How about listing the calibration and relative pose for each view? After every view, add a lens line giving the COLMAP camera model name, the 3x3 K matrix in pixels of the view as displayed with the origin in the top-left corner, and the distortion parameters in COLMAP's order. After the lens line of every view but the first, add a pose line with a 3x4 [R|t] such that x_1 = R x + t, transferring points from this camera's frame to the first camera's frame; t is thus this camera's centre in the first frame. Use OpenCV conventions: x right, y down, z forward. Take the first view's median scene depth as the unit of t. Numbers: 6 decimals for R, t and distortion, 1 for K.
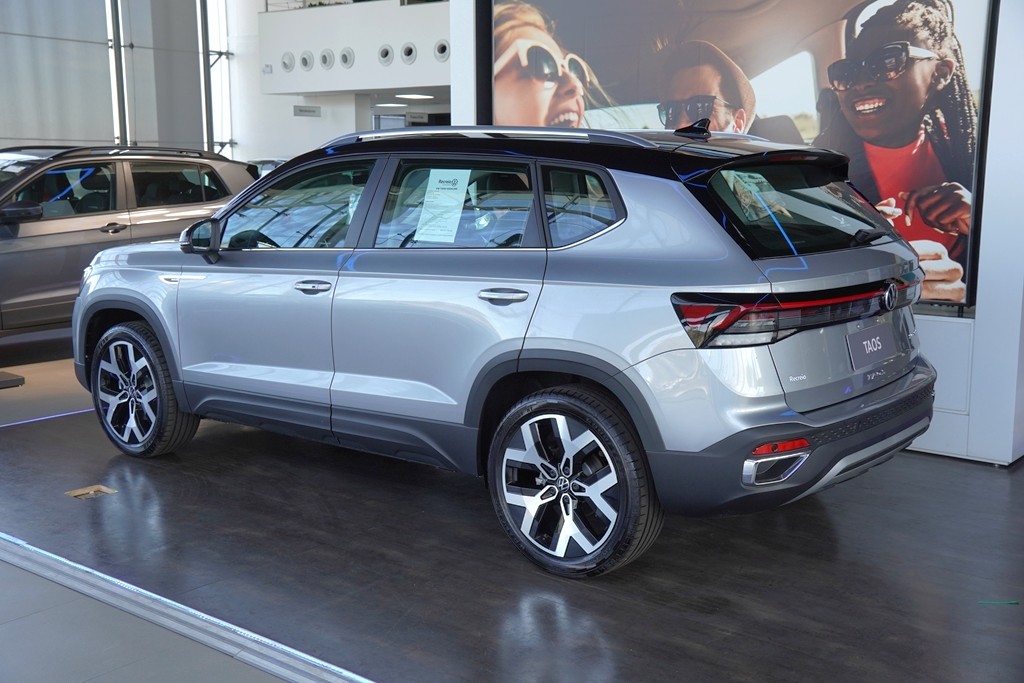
lens RADIAL K [[1116.1, 0, 498.1], [0, 1116.1, 343.0], [0, 0, 1]] dist [0.018705, 0.238377]
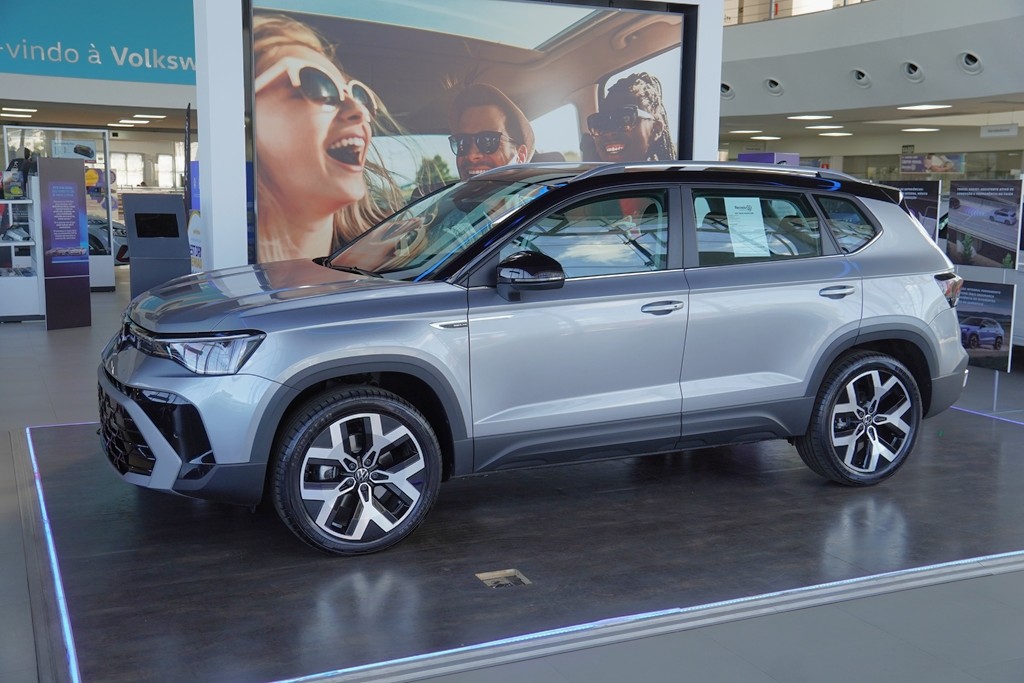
lens RADIAL K [[1116.1, 0, 498.1], [0, 1116.1, 343.0], [0, 0, 1]] dist [0.018705, 0.238377]
pose [[0.432452, -0.123308, 0.893185, -0.953873], [0.134138, 0.988380, 0.071504, -0.091211], [-0.891623, 0.088888, 0.443967, 0.532002]]
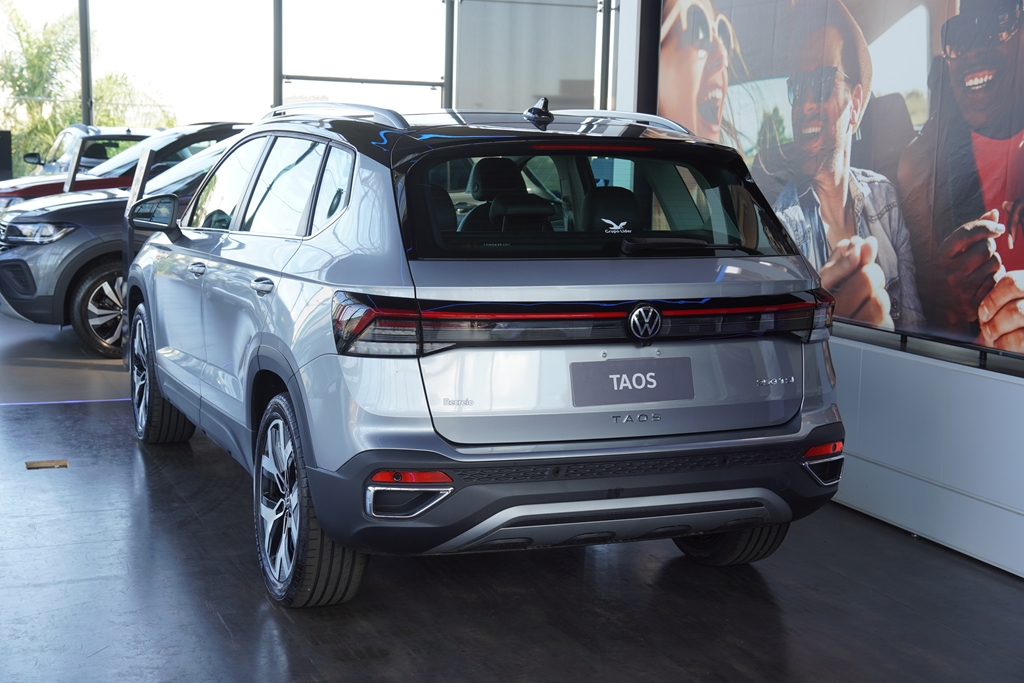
lens RADIAL K [[1454.5, 0, 512.0], [0, 1454.5, 341.5], [0, 0, 1]] dist [0.169626, 0.511102]
pose [[0.882314, 0.088887, -0.462192, 0.512504], [-0.103342, 0.994628, -0.005995, -0.007600], [0.459176, 0.053053, 0.886760, 0.021937]]
